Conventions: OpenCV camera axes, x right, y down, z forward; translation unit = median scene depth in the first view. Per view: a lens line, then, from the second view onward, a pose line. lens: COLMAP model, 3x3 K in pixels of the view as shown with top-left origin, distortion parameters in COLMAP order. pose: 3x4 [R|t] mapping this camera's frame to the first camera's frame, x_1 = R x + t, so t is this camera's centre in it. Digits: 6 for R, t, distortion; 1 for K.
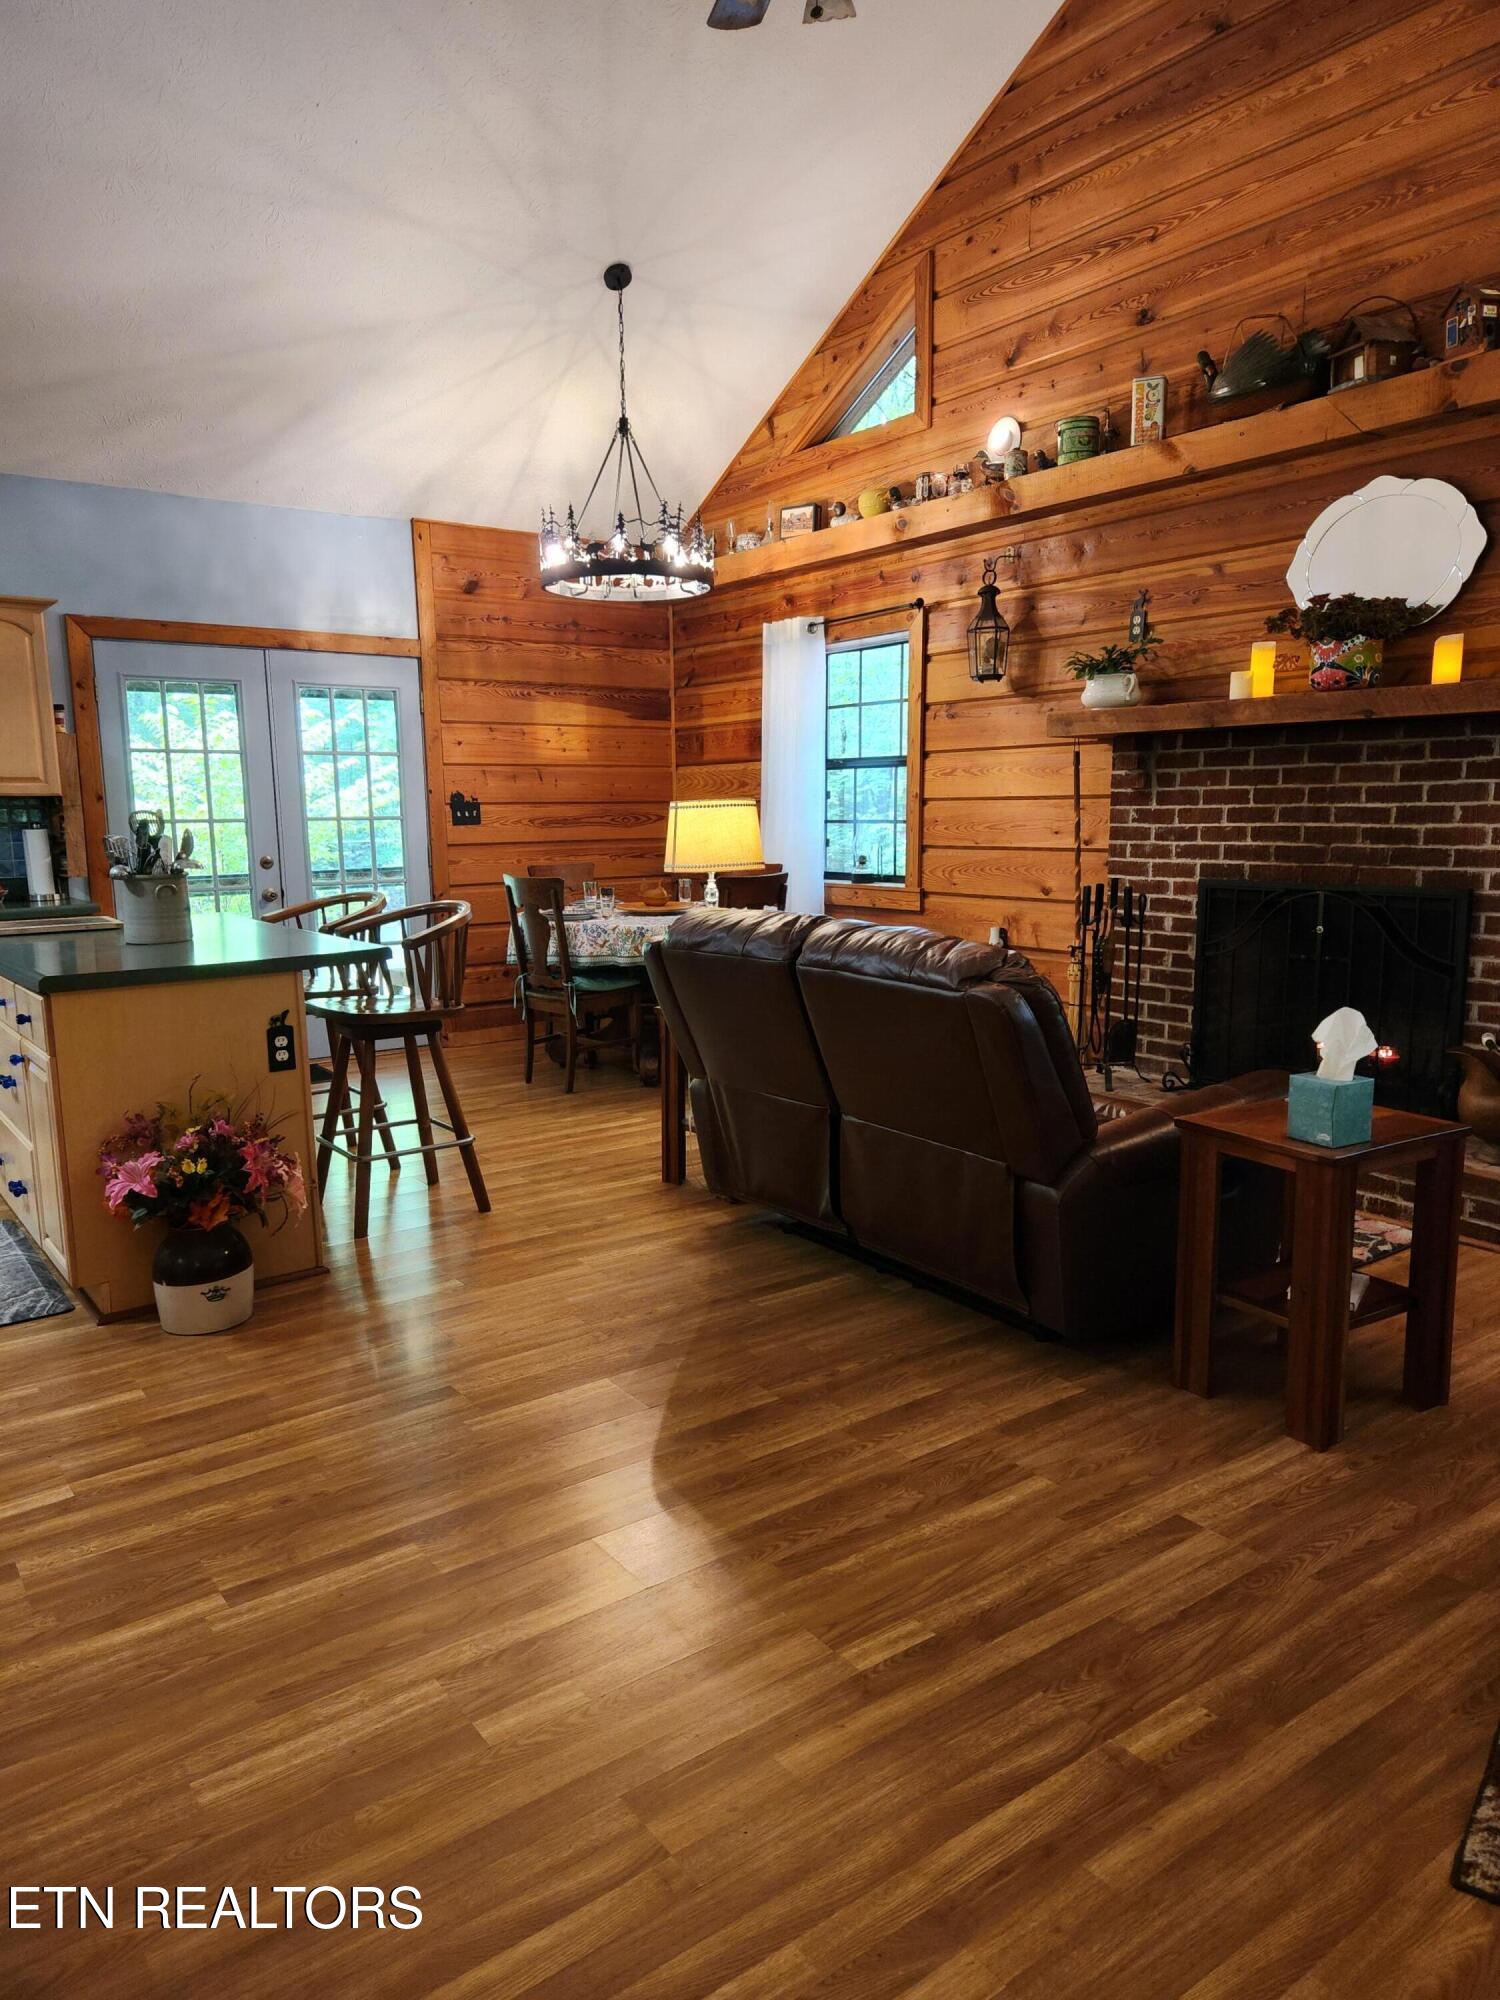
lens RADIAL K [[1349.2, 0, 738.7], [0, 1349.2, 1008.2], [0, 0, 1]] dist [0.060337, -0.046039]
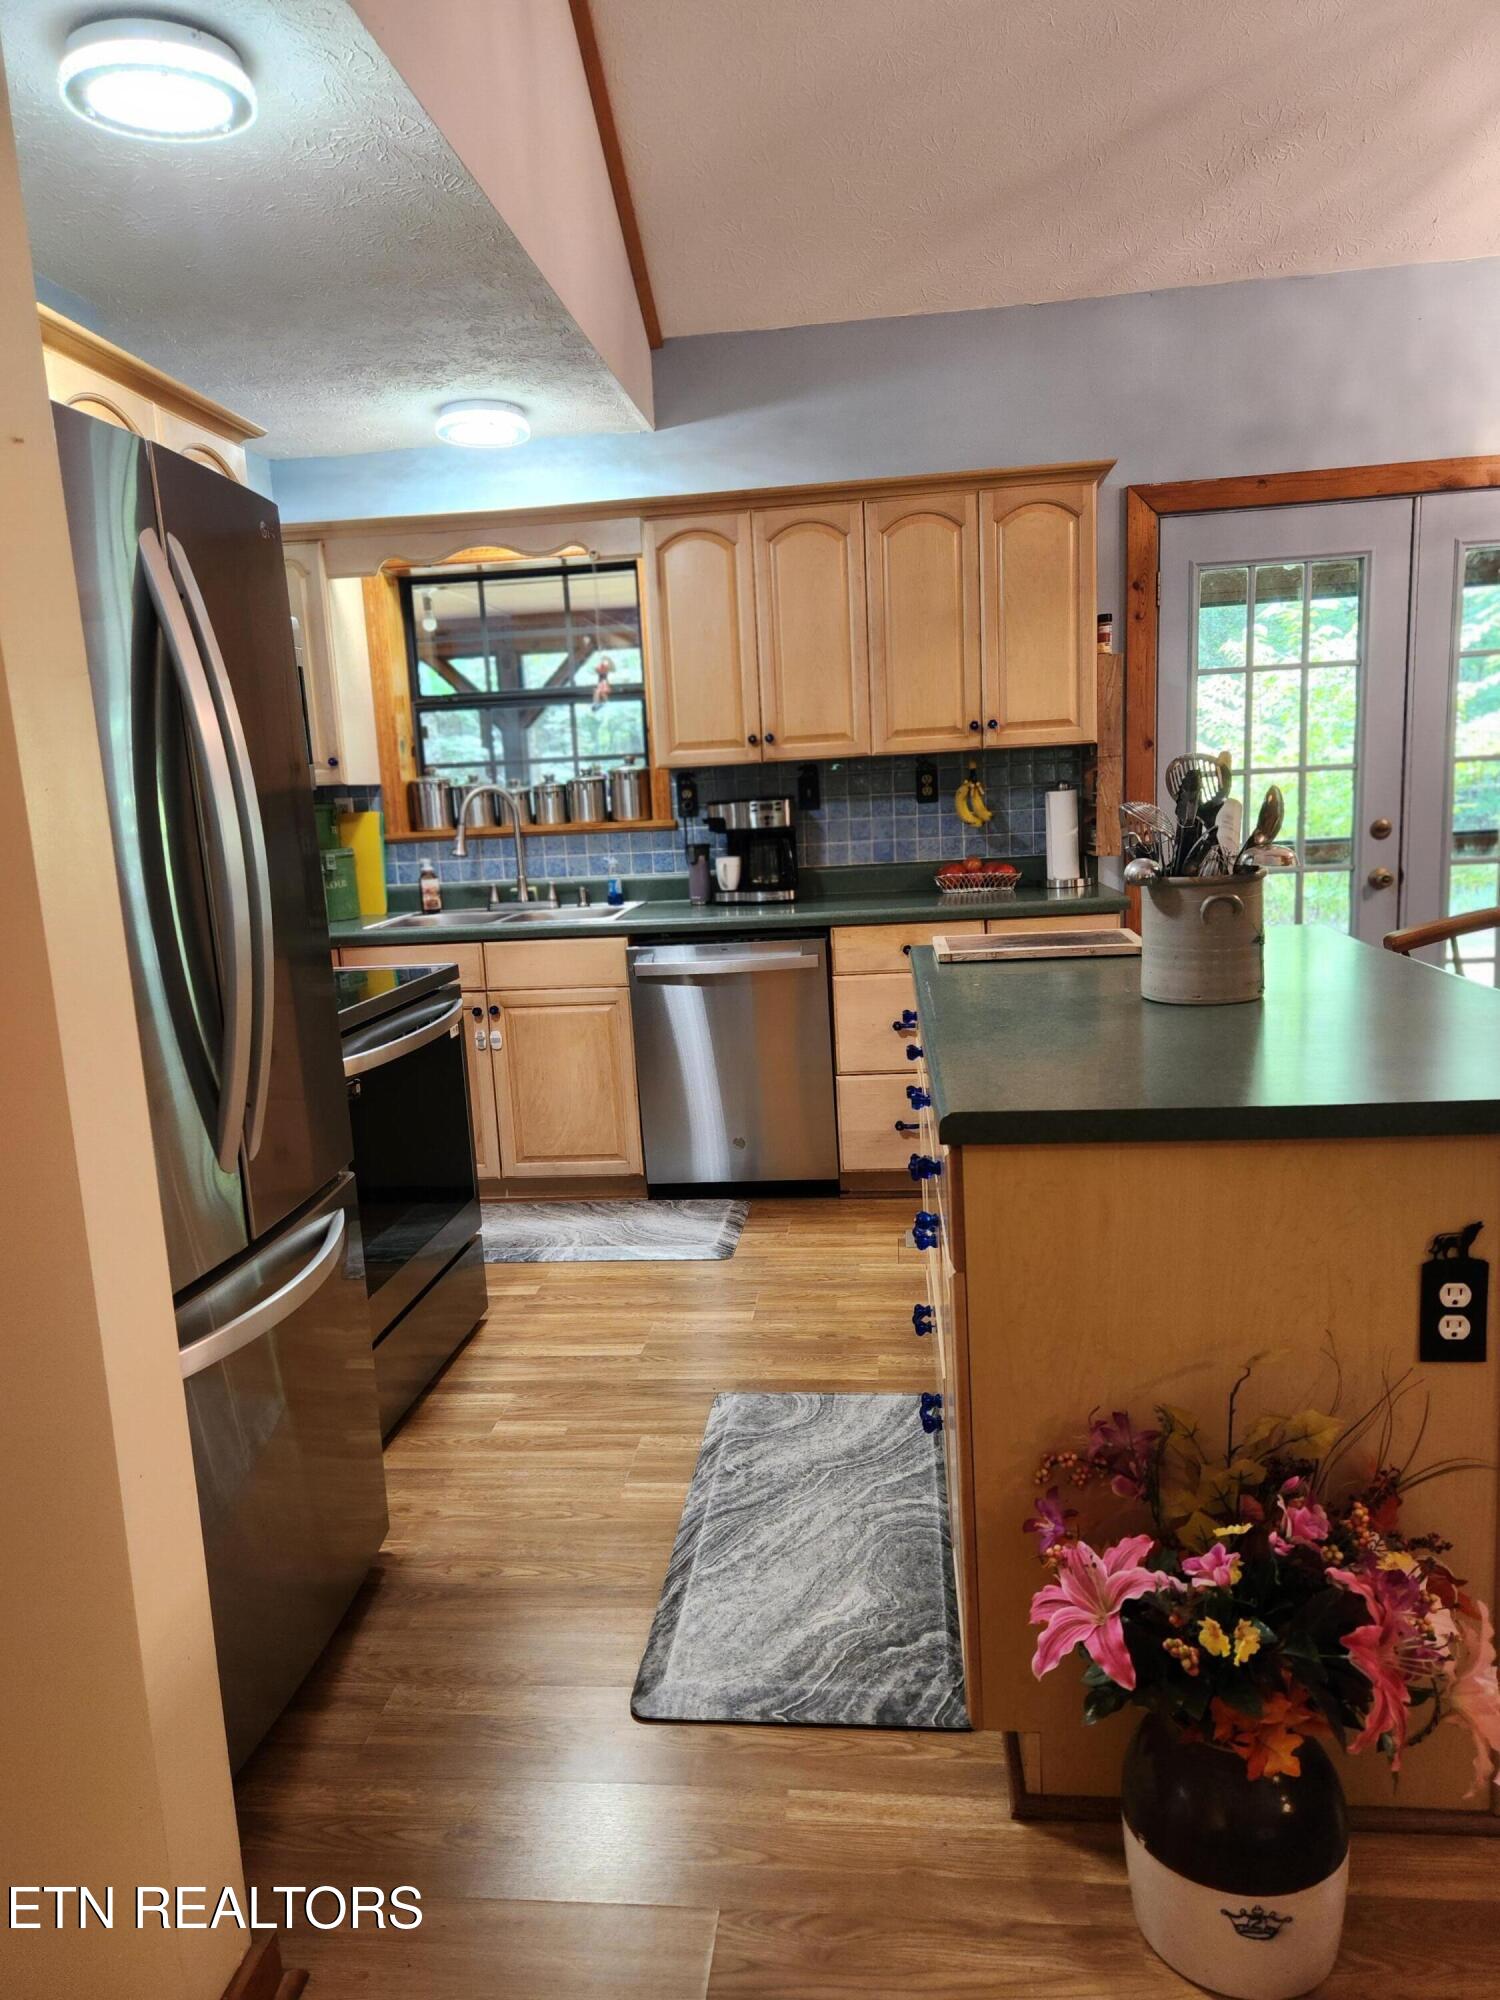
lens RADIAL K [[1349.2, 0, 730.5], [0, 1349.2, 1007.3], [0, 0, 1]] dist [0.060337, -0.046039]
pose [[0.733015, 0.088030, -0.674492, -0.128097], [-0.063711, 0.996117, 0.060767, -0.042827], [0.677222, -0.001571, 0.735777, 0.307917]]
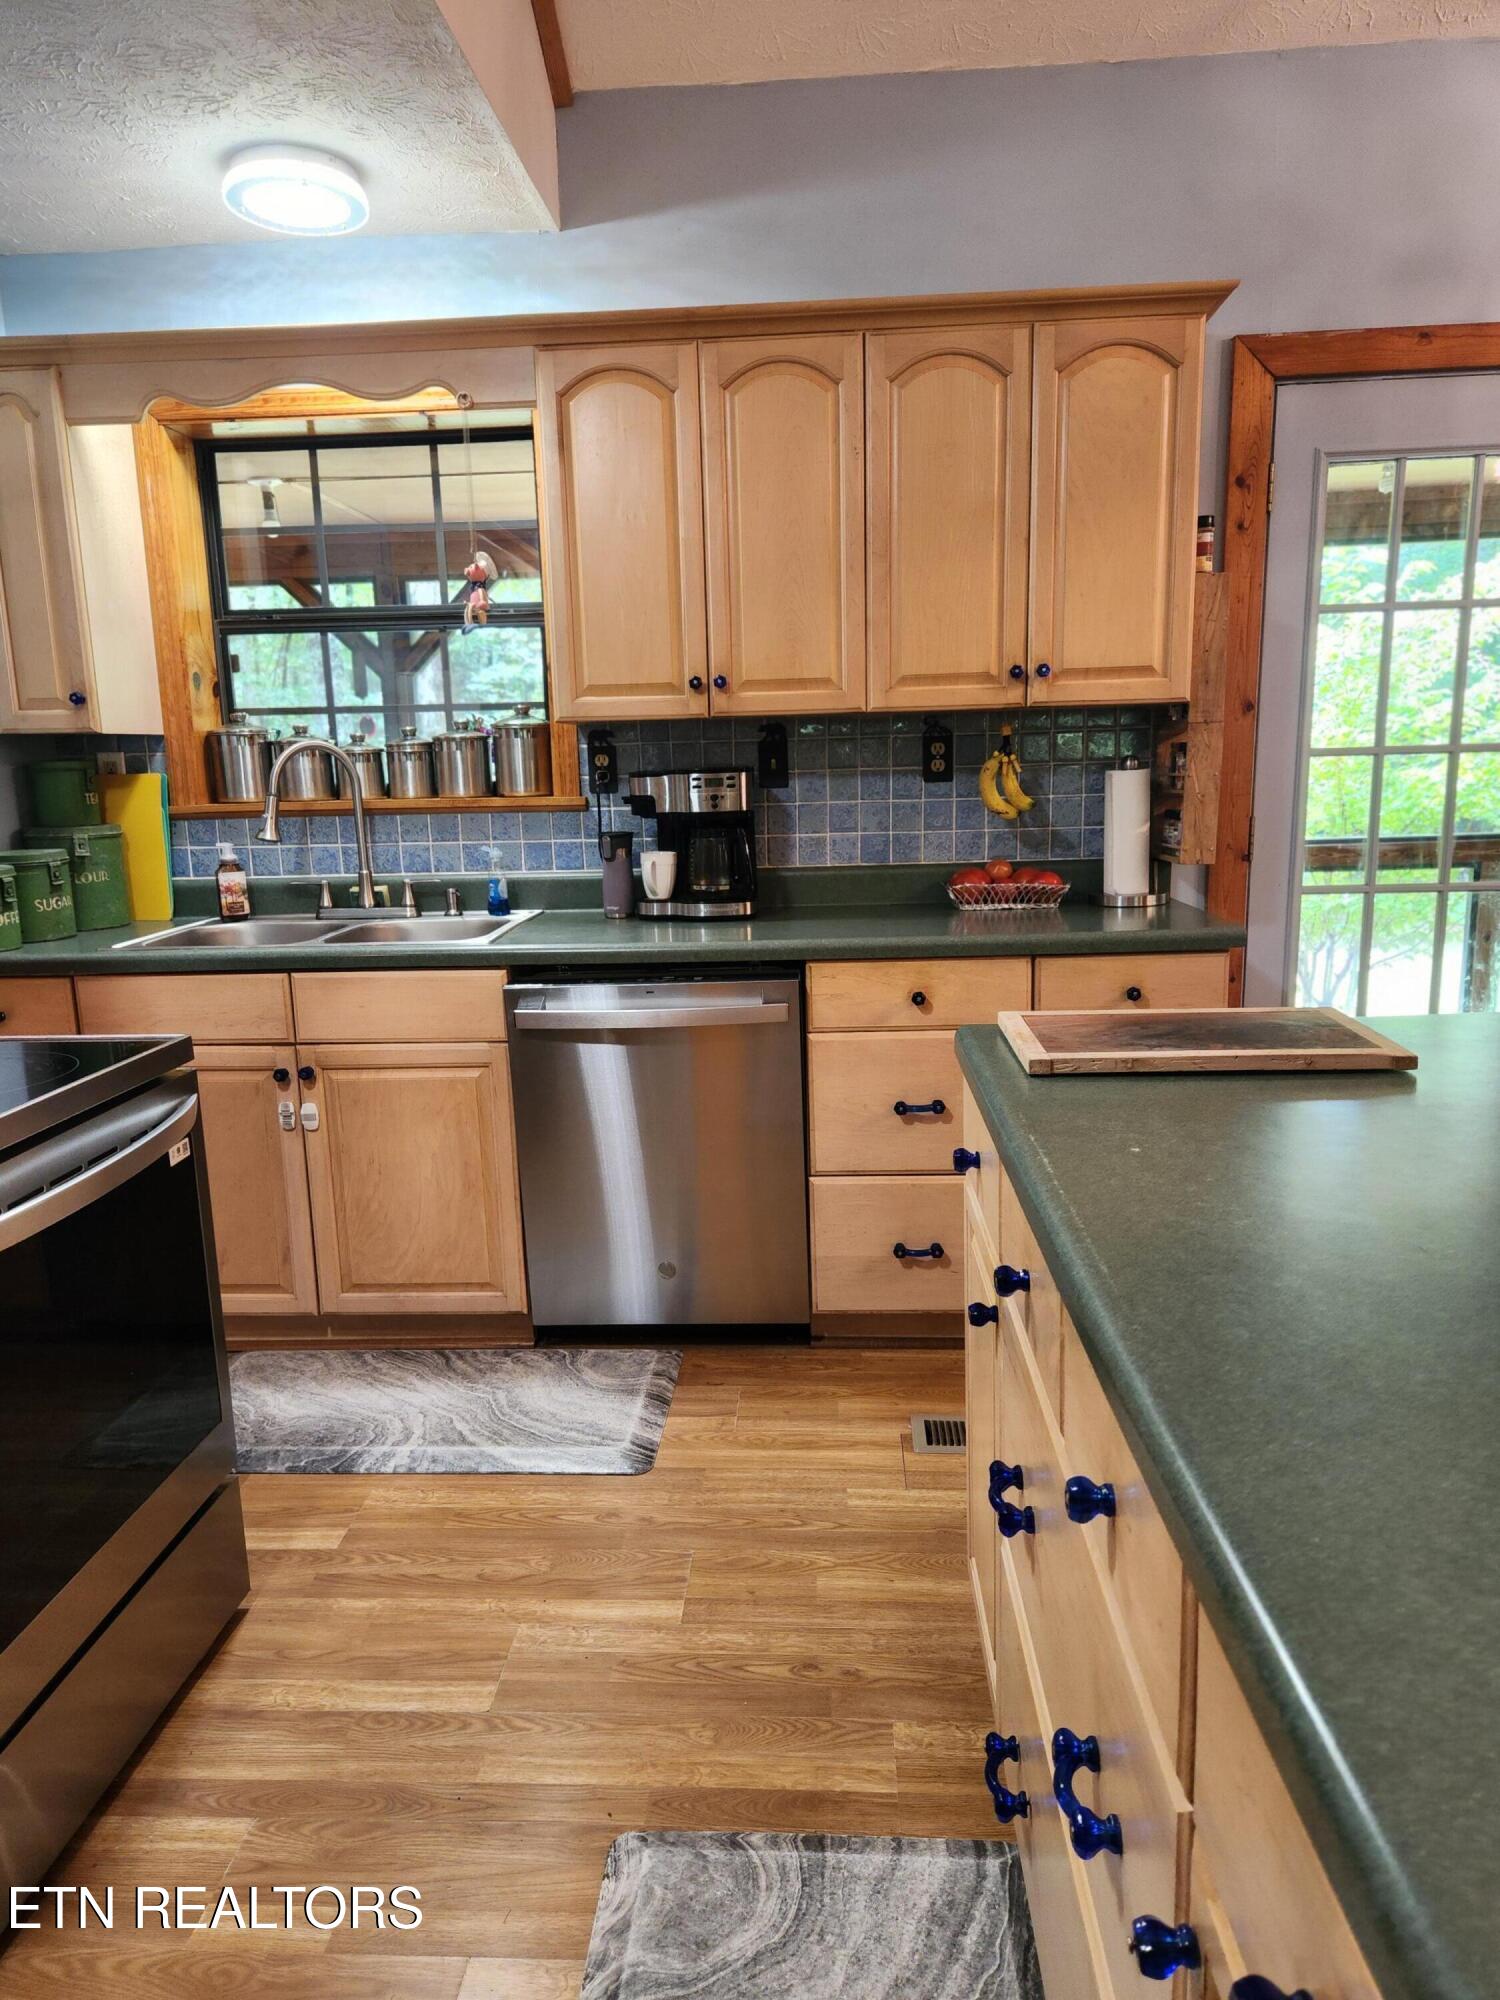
lens RADIAL K [[1349.2, 0, 740.5], [0, 1349.2, 1015.6], [0, 0, 1]] dist [0.060337, -0.046039]
pose [[0.767092, 0.117714, -0.630645, -0.261960], [-0.084266, 0.992993, 0.082851, -0.061214], [0.635979, -0.010412, 0.771636, 0.454757]]
